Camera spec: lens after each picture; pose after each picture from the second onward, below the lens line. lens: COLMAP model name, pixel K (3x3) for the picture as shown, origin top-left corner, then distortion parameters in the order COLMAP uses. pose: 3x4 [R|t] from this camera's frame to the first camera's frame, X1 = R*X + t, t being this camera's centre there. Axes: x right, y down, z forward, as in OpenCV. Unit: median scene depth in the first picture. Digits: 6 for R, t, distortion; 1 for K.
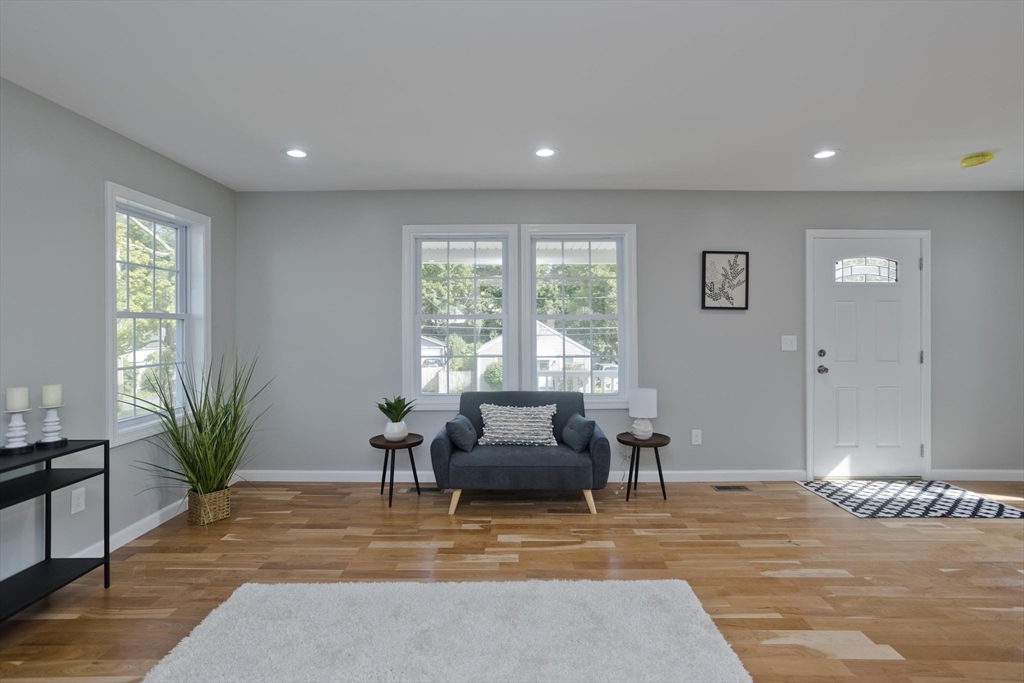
lens RADIAL K [[498.7, 0, 508.9], [0, 498.7, 327.1], [0, 0, 1]] dist [-0.040992, 0.024636]
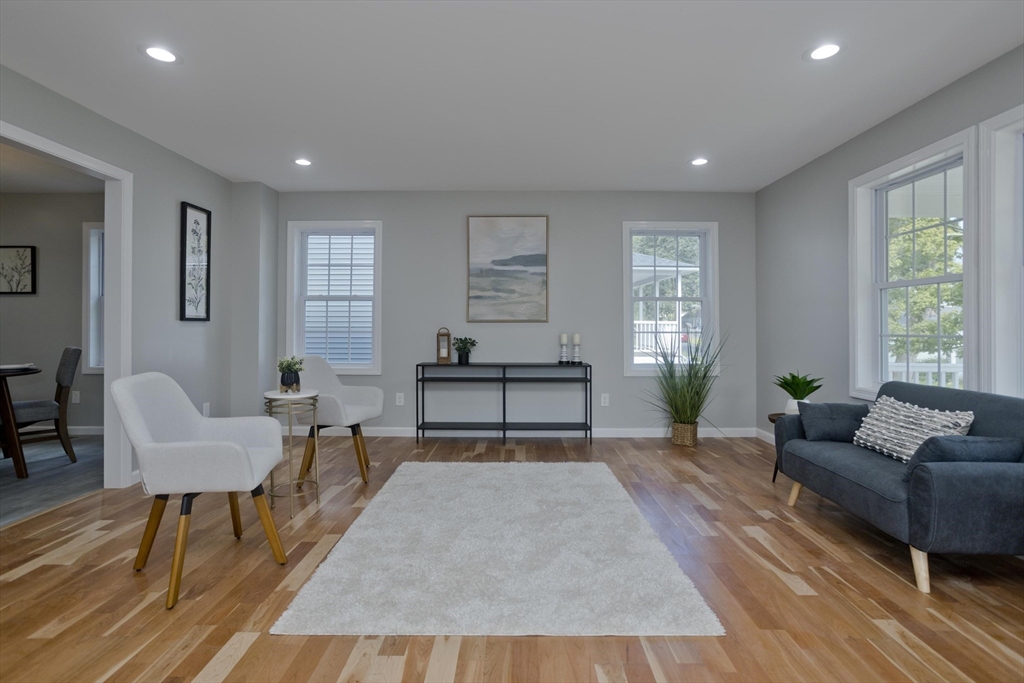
lens RADIAL K [[498.7, 0, 513.8], [0, 498.7, 319.9], [0, 0, 1]] dist [-0.040992, 0.024636]
pose [[0.000971, -0.010102, -0.999949, 0.762909], [-0.004449, 0.999939, -0.010106, 0.057265], [0.999990, 0.004459, 0.000926, 0.503875]]
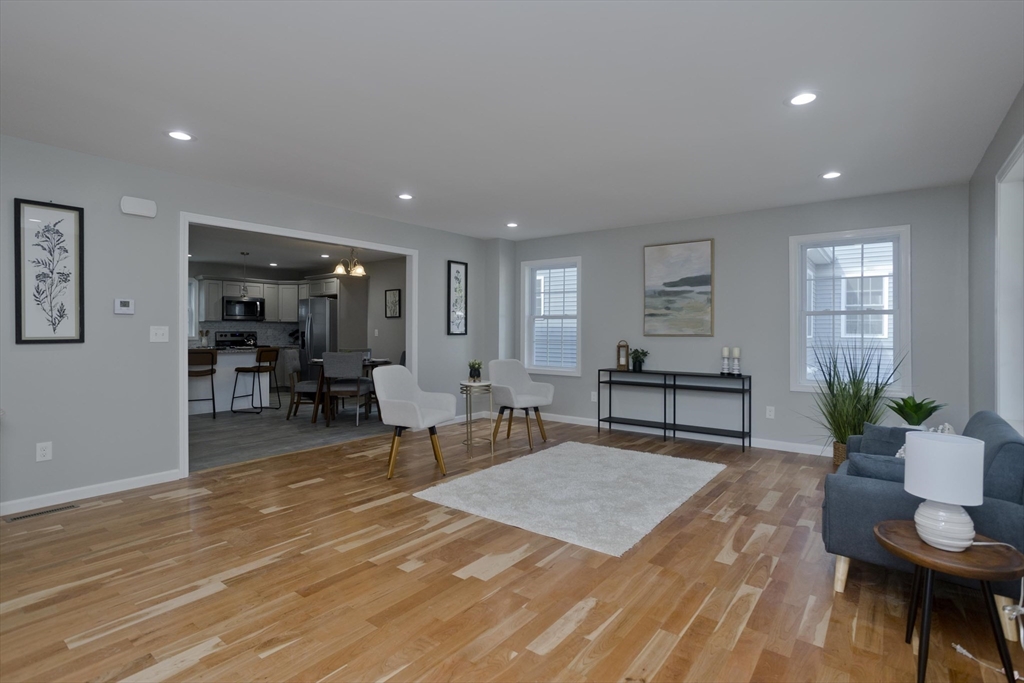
lens RADIAL K [[498.7, 0, 513.9], [0, 498.7, 334.6], [0, 0, 1]] dist [-0.040992, 0.024636]
pose [[-0.602425, 0.006489, -0.798149, 0.951245], [-0.003564, 0.999935, 0.010819, 0.027999], [0.798168, 0.009362, -0.602363, 1.043588]]
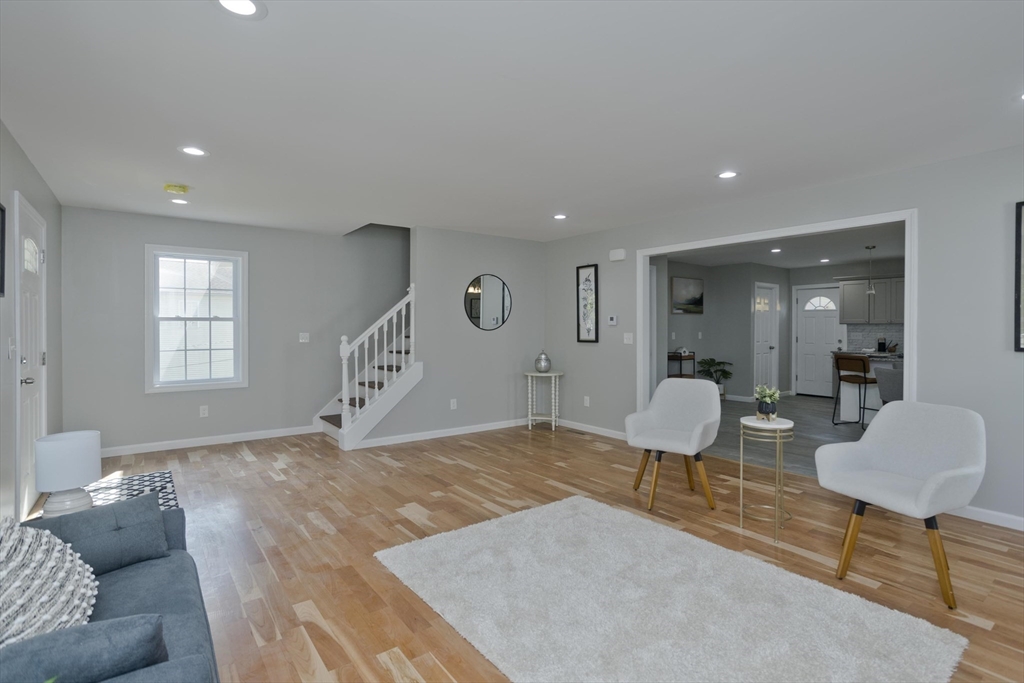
lens RADIAL K [[498.7, 0, 515.3], [0, 498.7, 344.2], [0, 0, 1]] dist [-0.040992, 0.024636]
pose [[-0.612886, -0.022852, 0.789841, -0.510812], [0.004097, 0.999476, 0.032097, 0.006594], [-0.790161, 0.022907, -0.612471, 1.023626]]
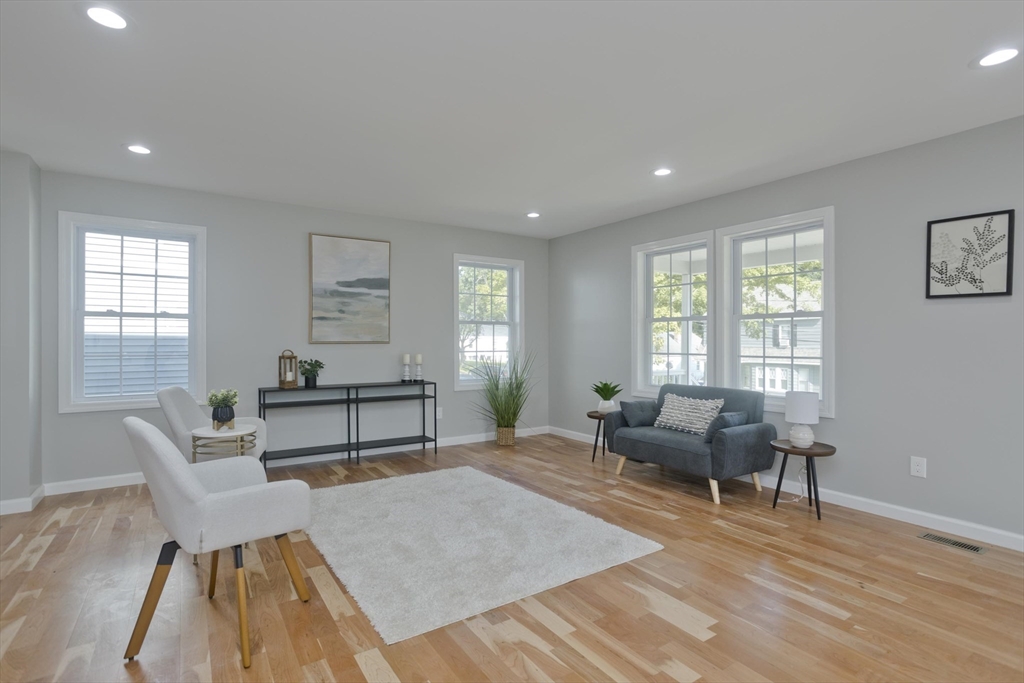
lens RADIAL K [[498.7, 0, 510.6], [0, 498.7, 347.6], [0, 0, 1]] dist [-0.040992, 0.024636]
pose [[0.557928, 0.016171, -0.829732, 0.781047], [-0.005393, 0.999860, 0.015861, 0.035034], [0.829872, -0.004374, 0.557937, 0.065097]]
